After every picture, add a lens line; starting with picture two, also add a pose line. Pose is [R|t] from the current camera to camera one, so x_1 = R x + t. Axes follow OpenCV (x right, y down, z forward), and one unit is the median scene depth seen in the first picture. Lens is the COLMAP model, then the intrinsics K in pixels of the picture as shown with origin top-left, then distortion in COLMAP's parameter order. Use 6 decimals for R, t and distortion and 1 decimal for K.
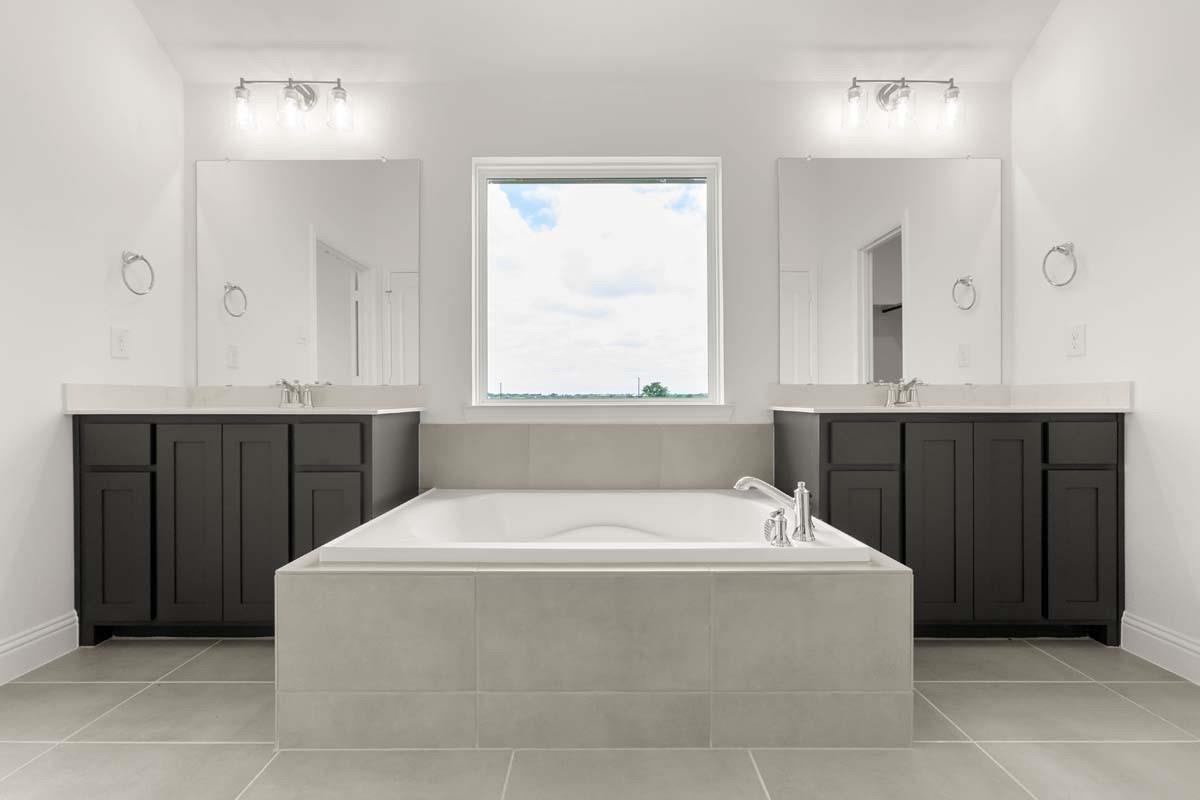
lens RADIAL K [[534.5, 0, 606.3], [0, 534.5, 402.2], [0, 0, 1]] dist [-0.003485, 0.008129]
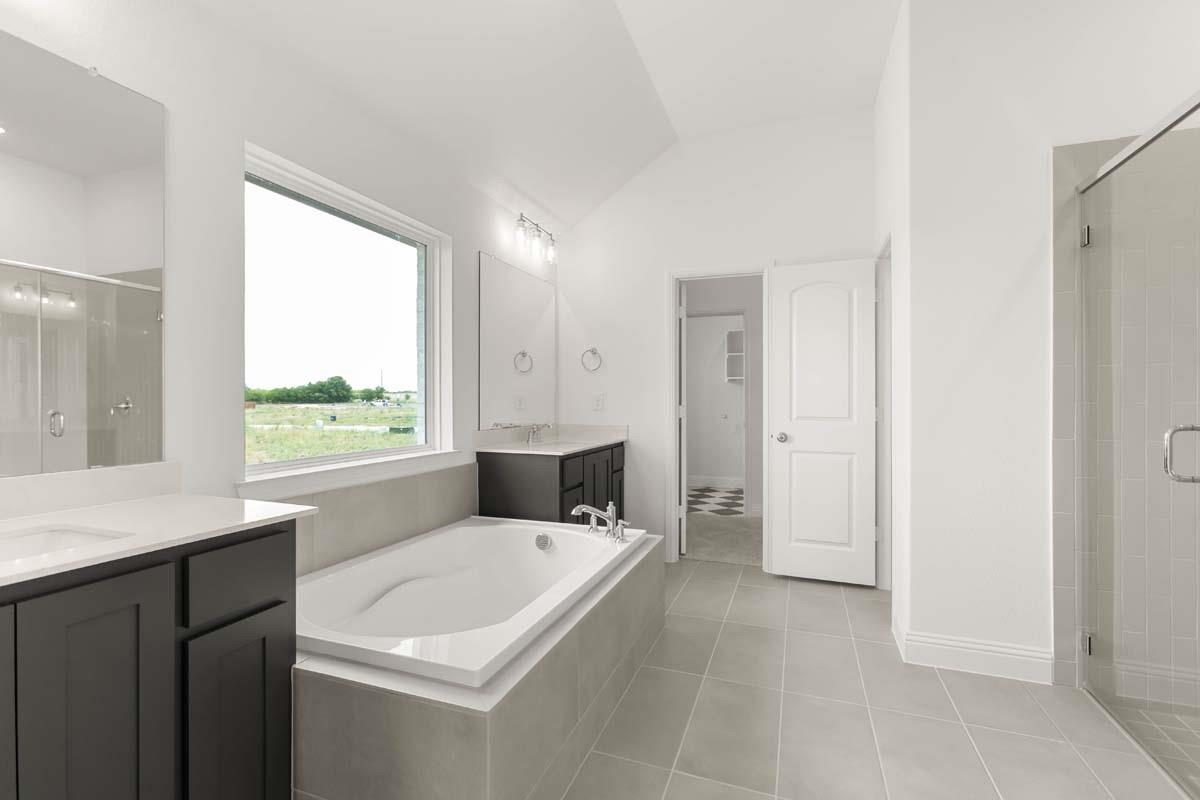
lens RADIAL K [[534.5, 0, 606.3], [0, 534.5, 402.2], [0, 0, 1]] dist [-0.003485, 0.008129]
pose [[0.363862, 0.000213, 0.931453, -0.776927], [0.001503, 0.999999, -0.000816, -0.104197], [-0.931452, 0.001697, 0.363861, 0.274565]]
